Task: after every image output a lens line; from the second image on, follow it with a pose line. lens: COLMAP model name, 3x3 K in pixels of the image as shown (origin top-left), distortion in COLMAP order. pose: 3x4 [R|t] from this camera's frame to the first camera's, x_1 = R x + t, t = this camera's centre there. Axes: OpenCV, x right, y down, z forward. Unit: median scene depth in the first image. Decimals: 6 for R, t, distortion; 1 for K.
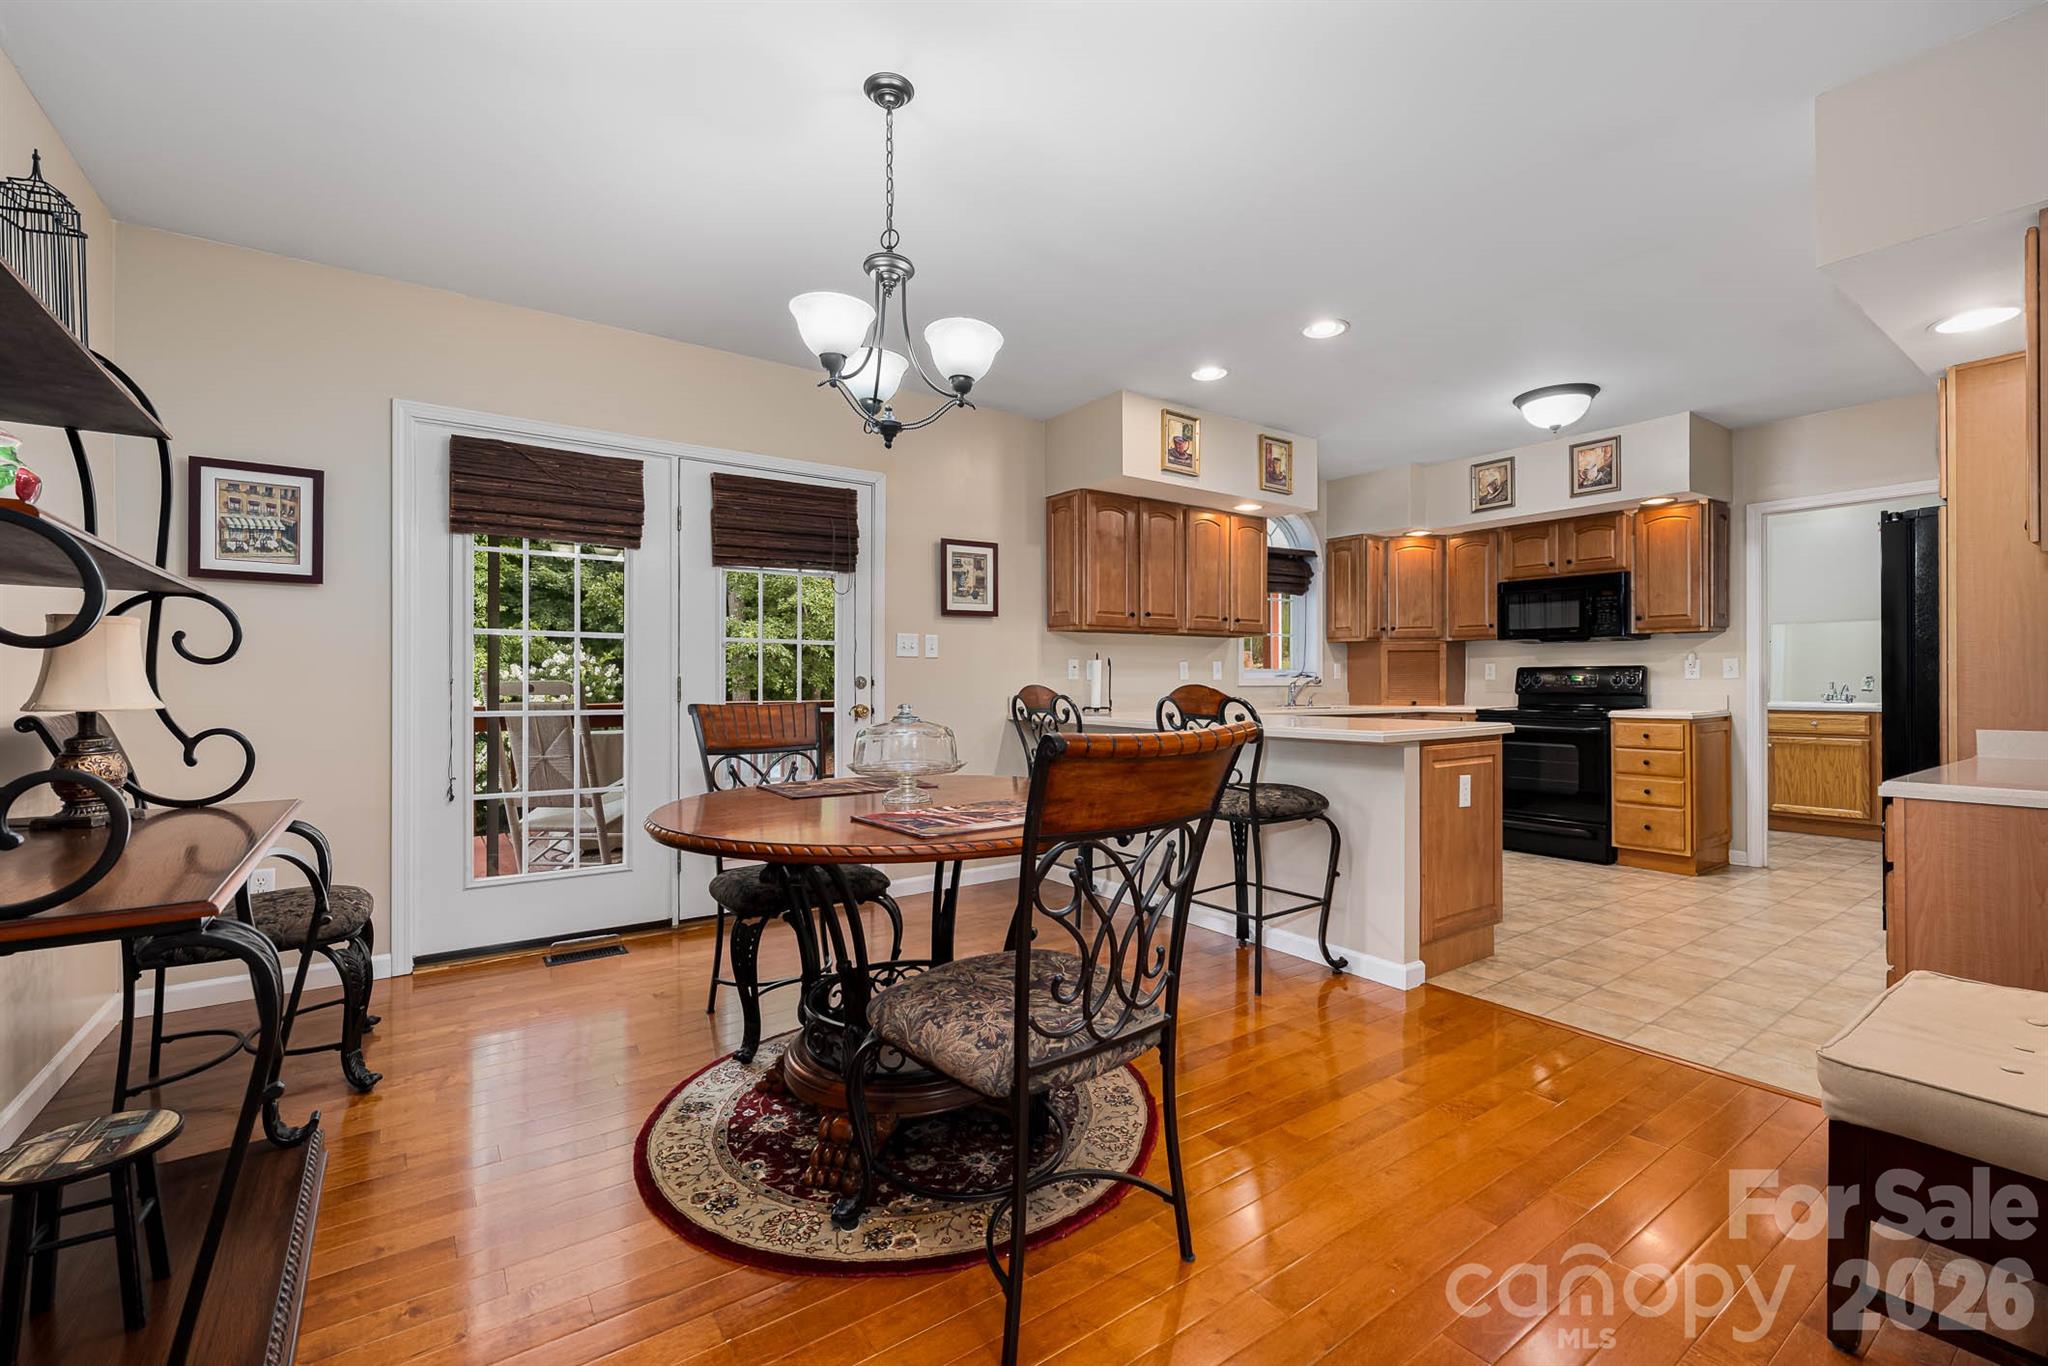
lens RADIAL K [[887.0, 0, 988.2], [0, 887.0, 680.0], [0, 0, 1]] dist [-0.001576, -0.000004]
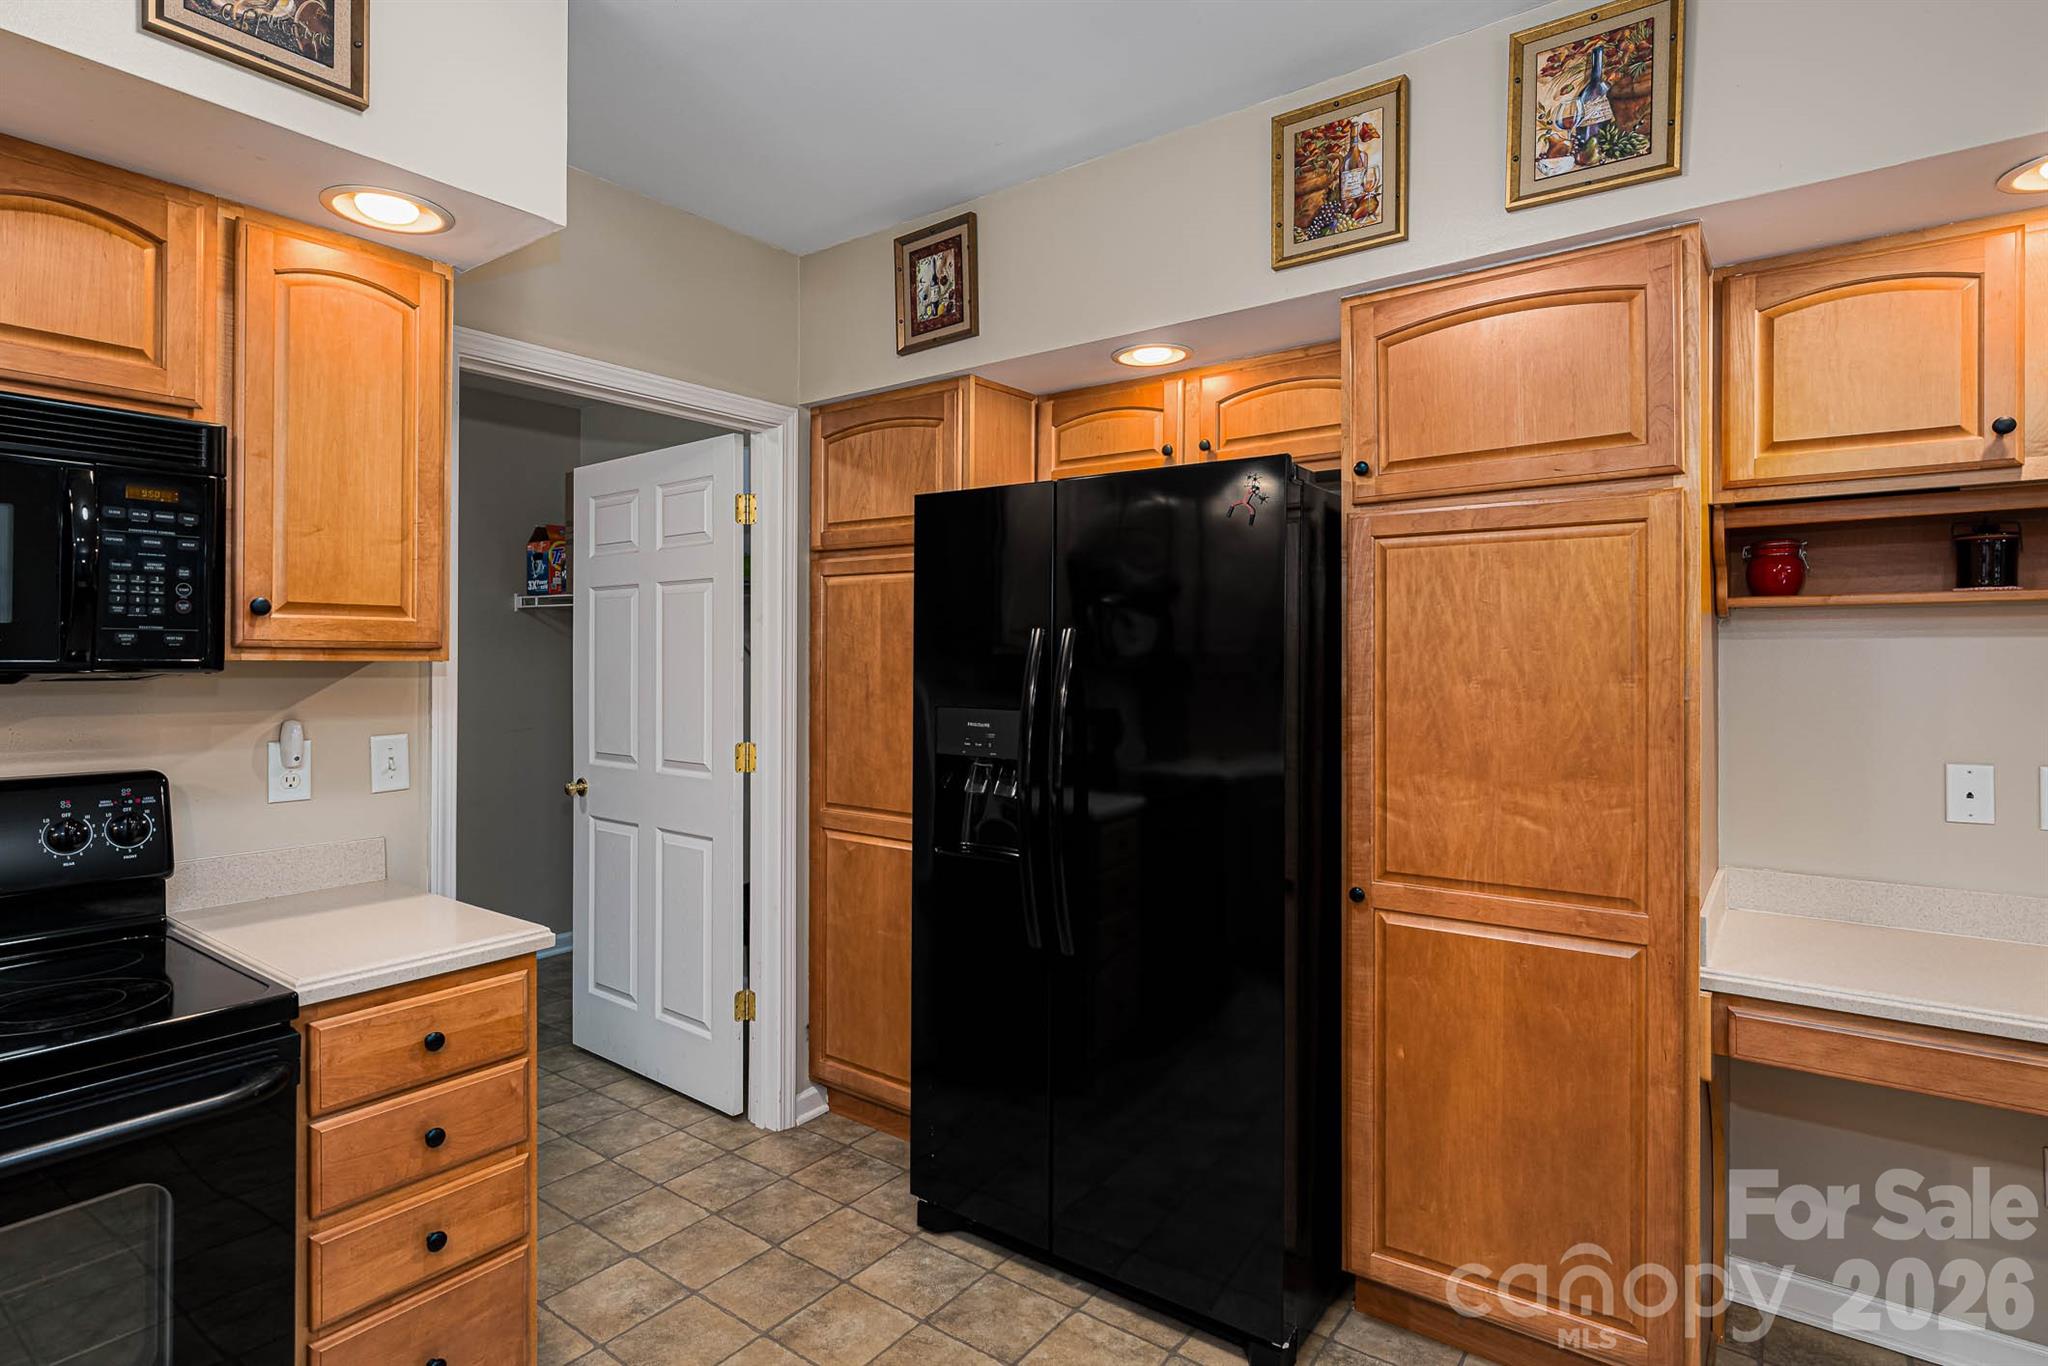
lens RADIAL K [[1050.2, 0, 971.9], [0, 1050.2, 661.8], [0, 0, 1]] dist [0.002496, -0.000927]
pose [[-0.295601, 0.002406, 0.955309, 0.354913], [-0.001748, 0.999994, -0.003059, -0.051806], [-0.955310, -0.002574, -0.295595, 0.877365]]
